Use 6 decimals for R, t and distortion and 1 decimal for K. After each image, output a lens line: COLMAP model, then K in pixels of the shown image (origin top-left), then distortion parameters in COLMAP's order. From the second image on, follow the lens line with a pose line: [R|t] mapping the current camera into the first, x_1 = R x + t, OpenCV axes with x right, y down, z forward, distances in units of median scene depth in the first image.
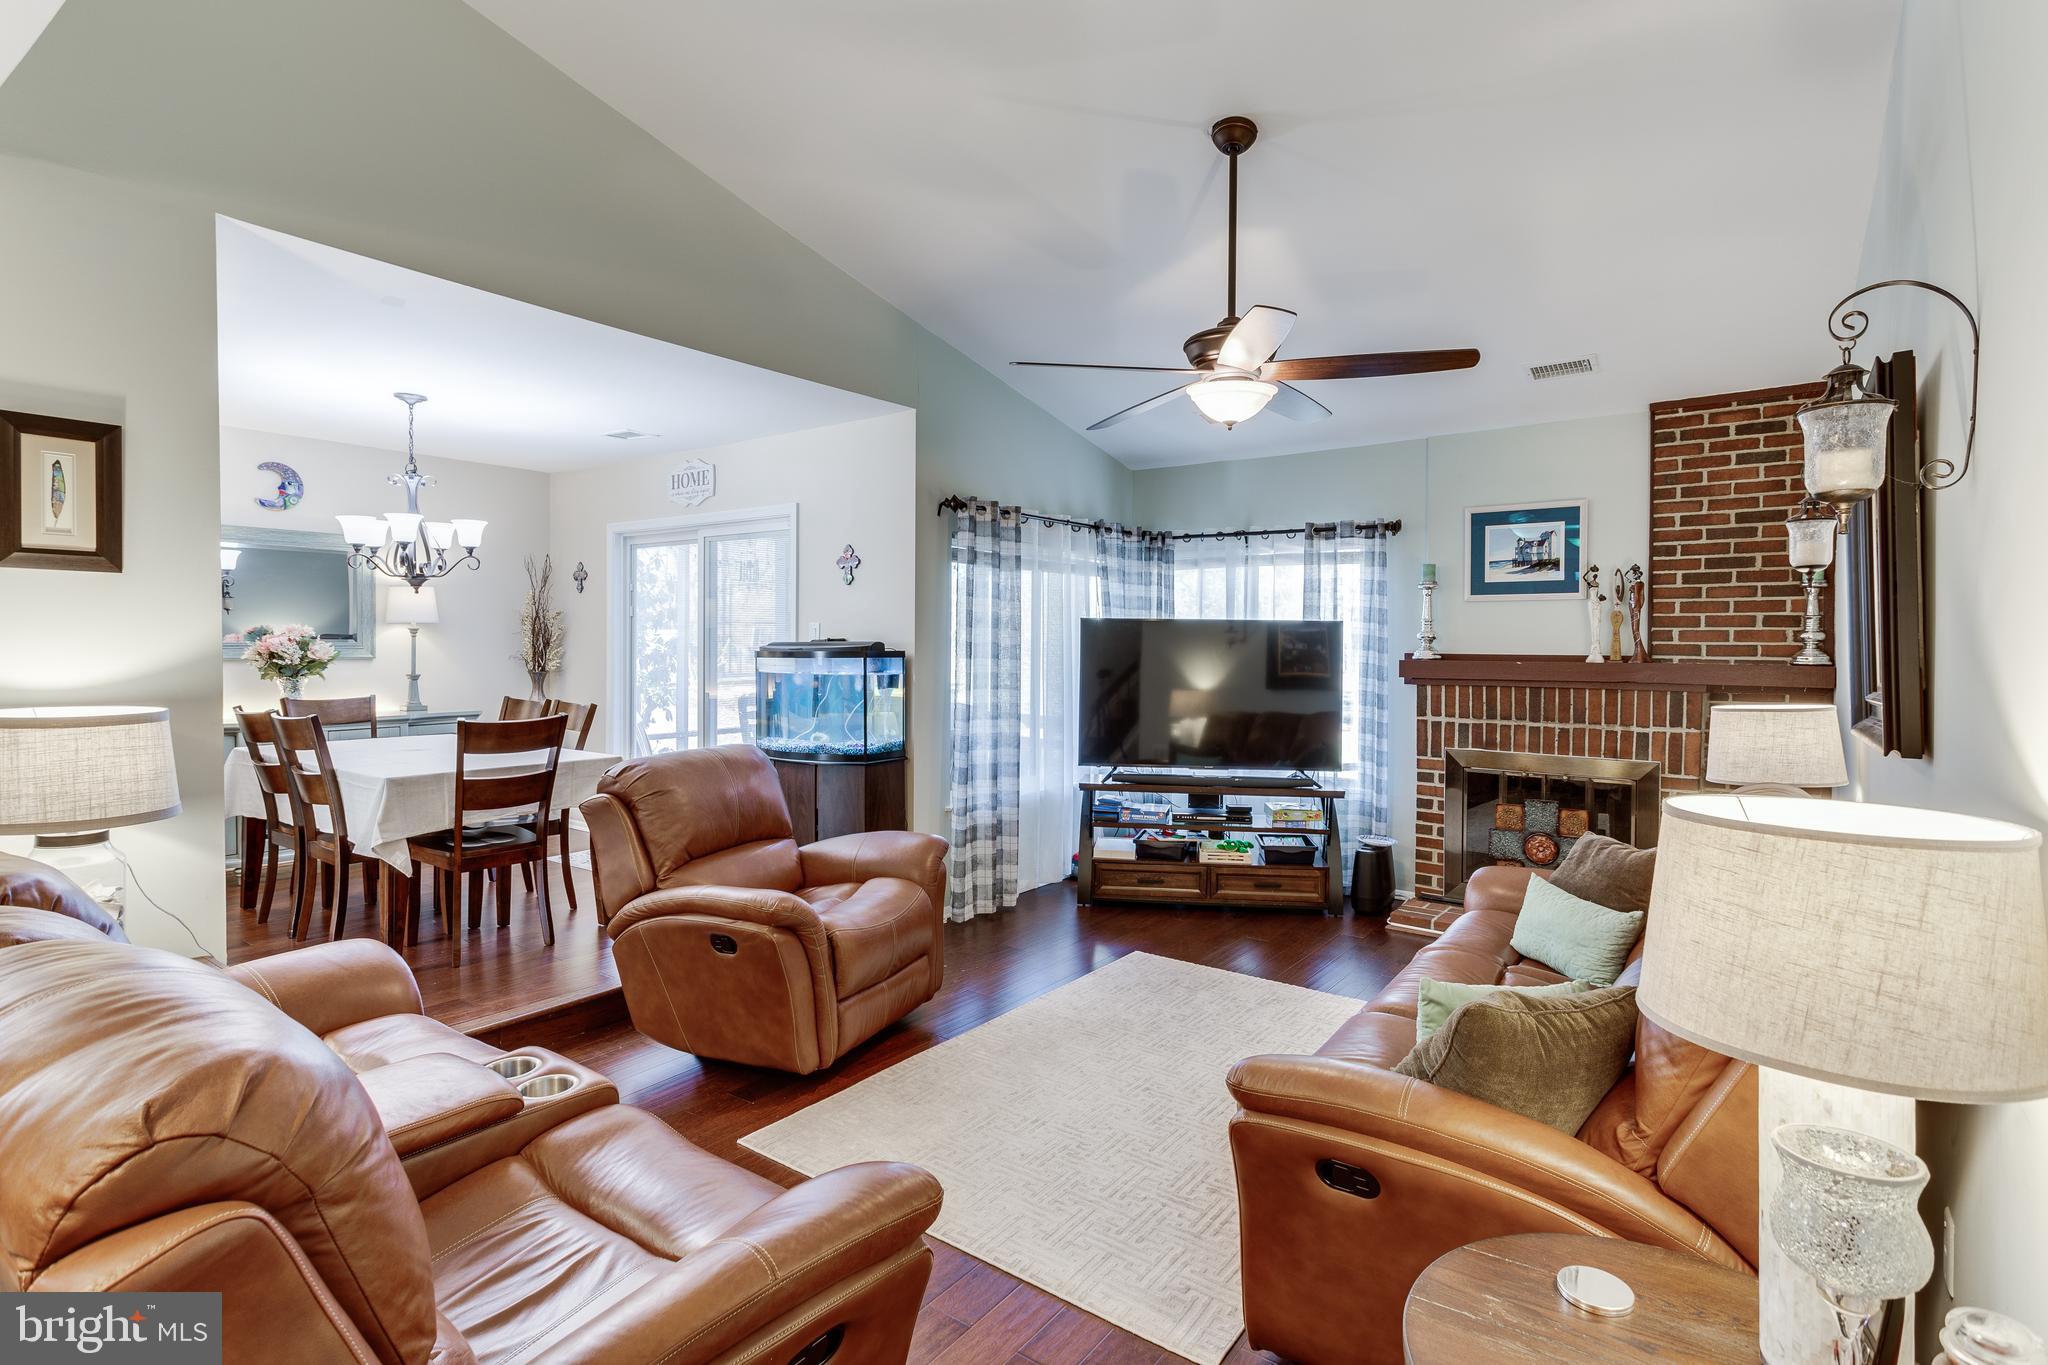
lens RADIAL K [[1004.8, 0, 1026.3], [0, 1004.8, 663.3], [0, 0, 1]] dist [0.011373, -0.000106]
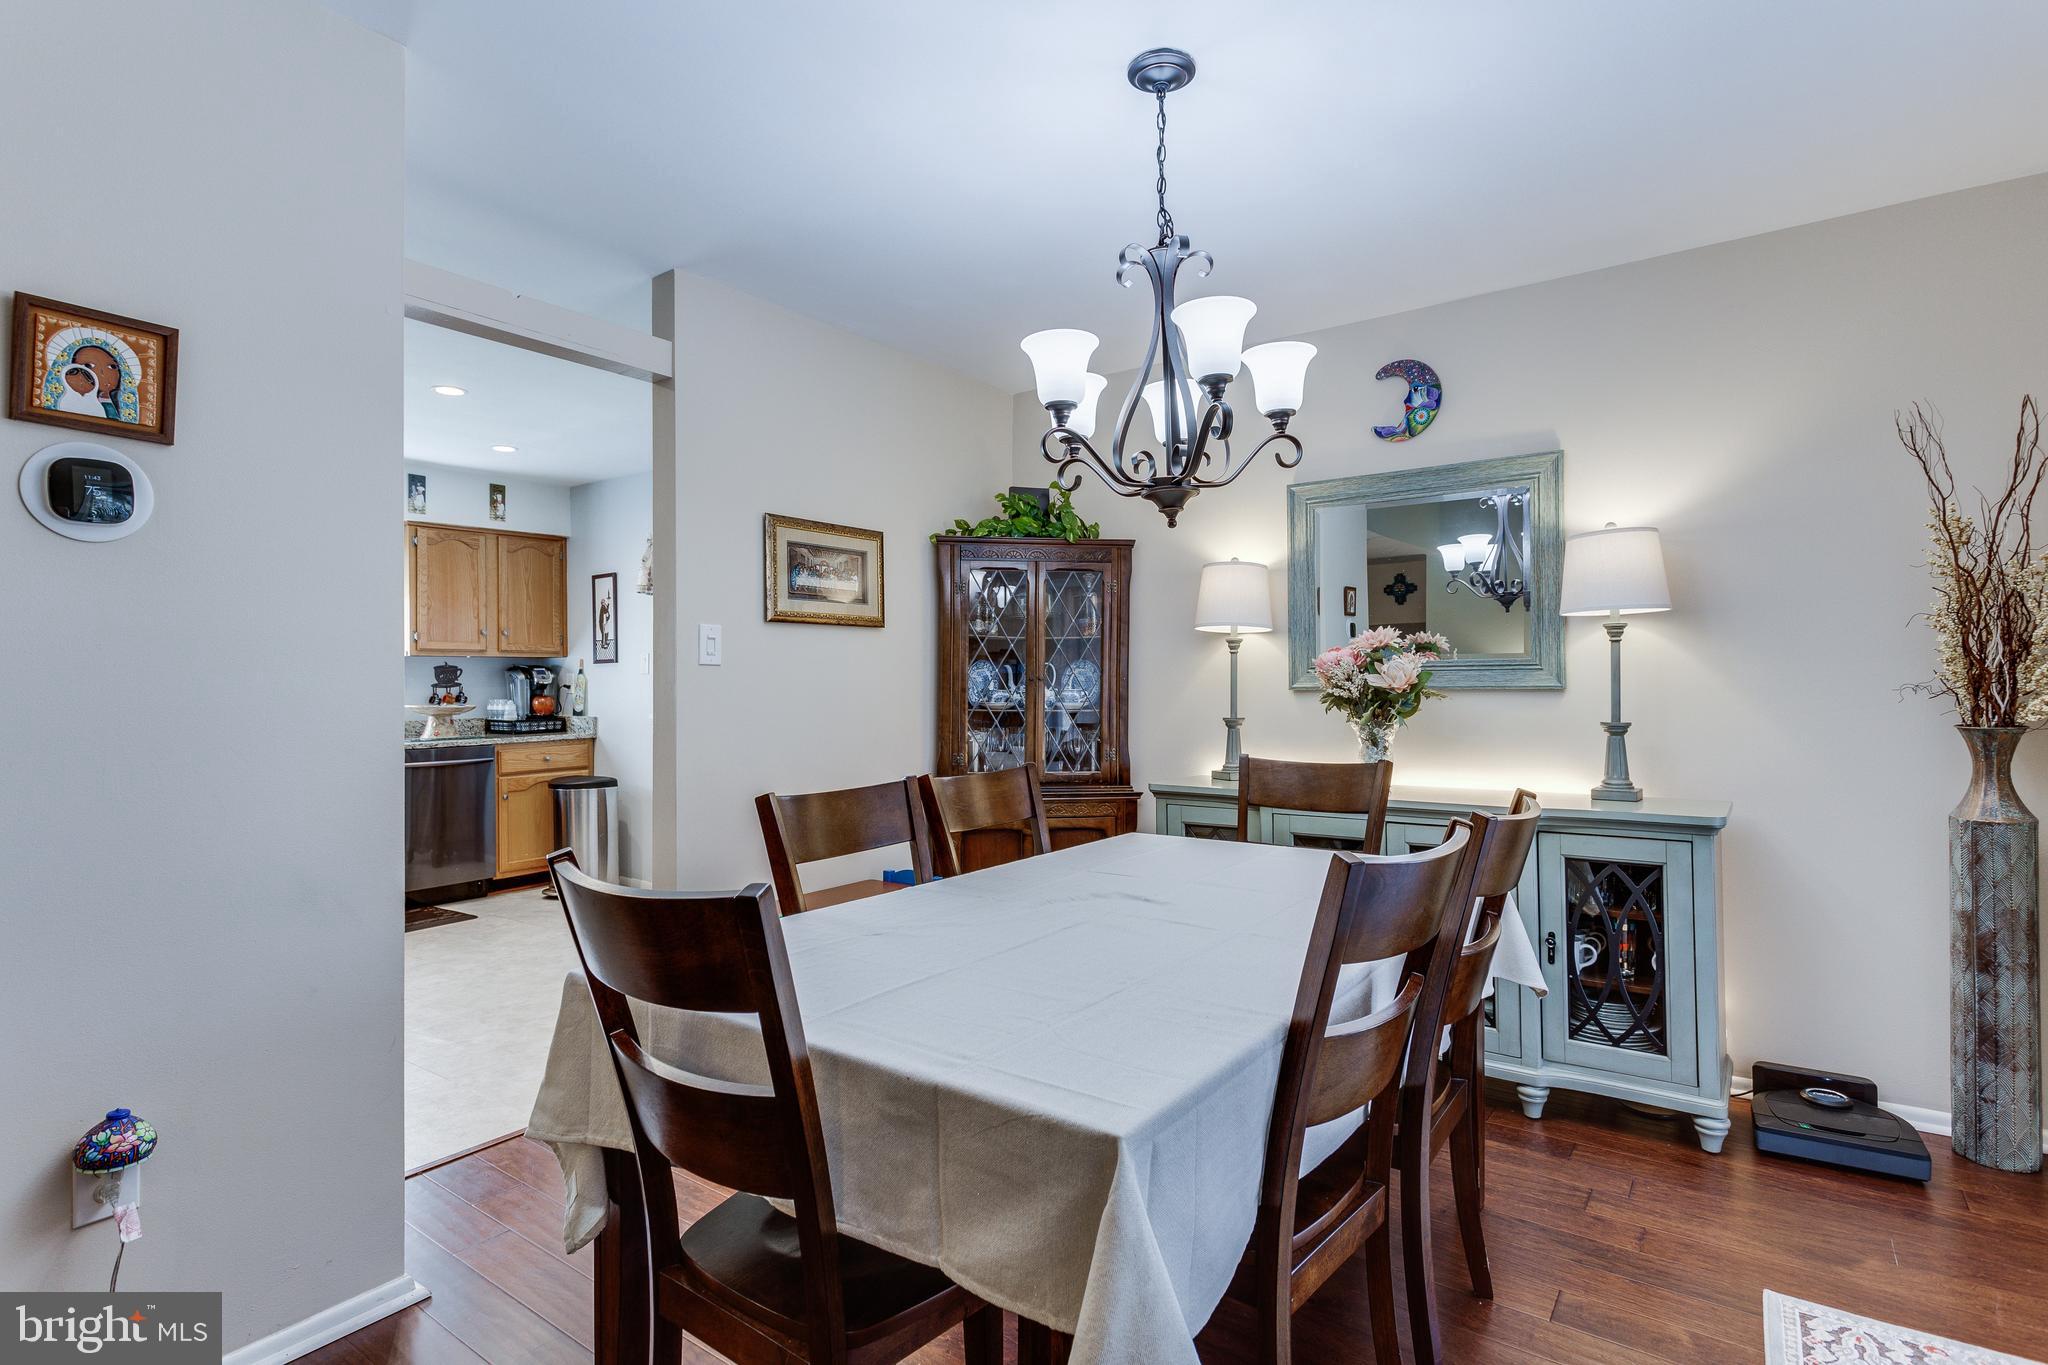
lens RADIAL K [[1005.4, 0, 1042.9], [0, 1005.4, 668.6], [0, 0, 1]] dist [0.009923, 0.000146]
pose [[0.021693, -0.024708, -0.999459, -0.167243], [-0.012805, 0.999606, -0.024990, 0.001453], [0.999683, 0.013340, 0.021368, 0.846852]]
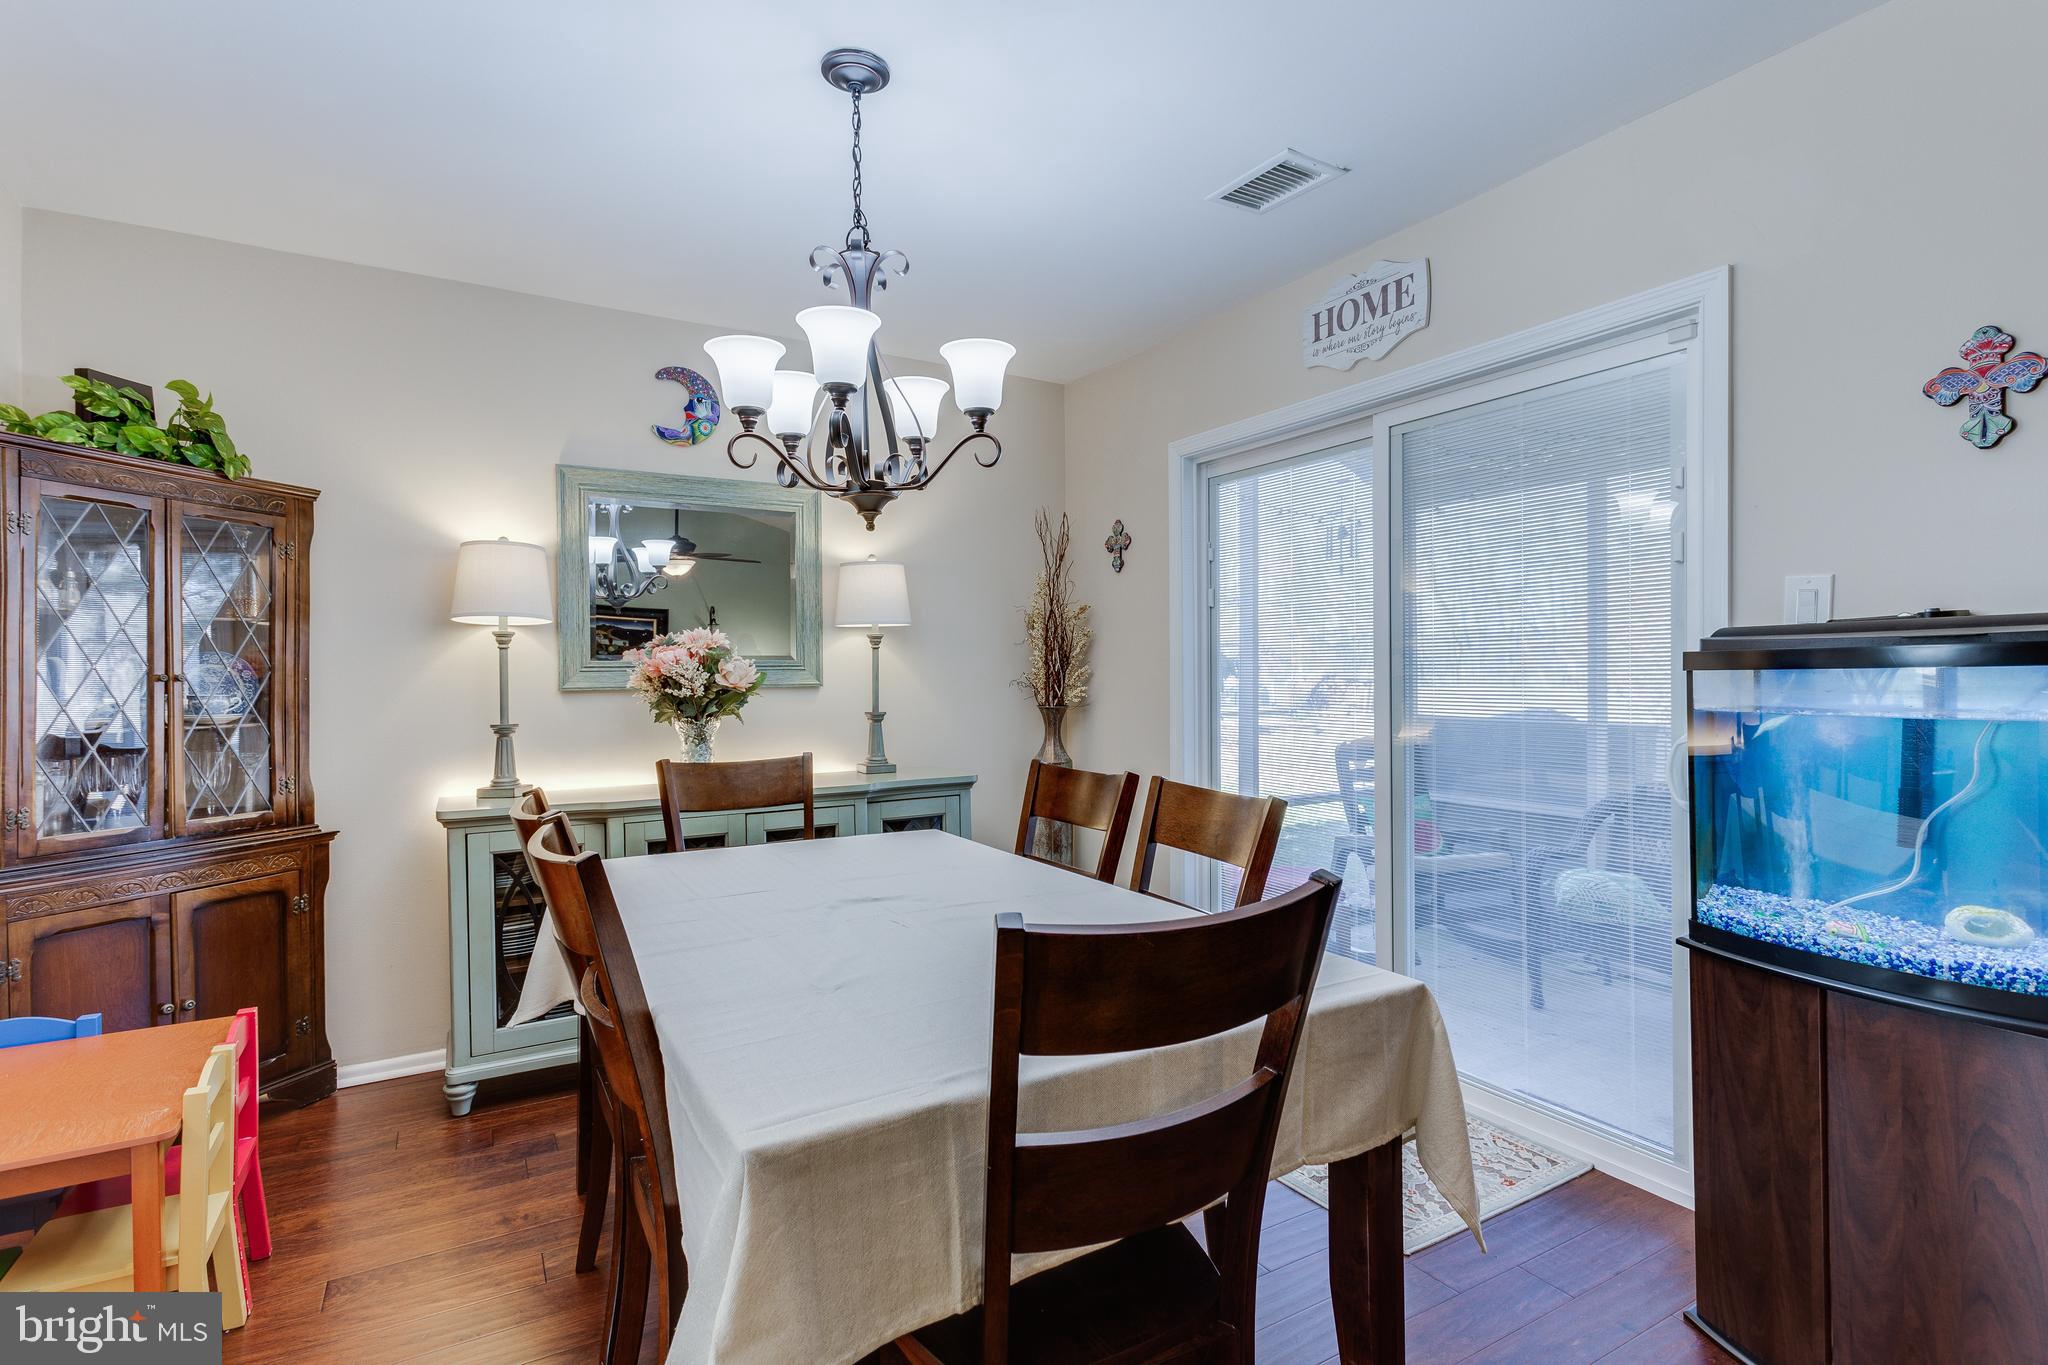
lens RADIAL K [[994.9, 0, 1035.6], [0, 994.9, 676.0], [0, 0, 1]] dist [0.009102, 0.000225]
pose [[0.921748, -0.015145, -0.387495, -0.339859], [0.008933, 0.999801, -0.017828, 0.001082], [0.387688, 0.012972, 0.921700, 0.575517]]
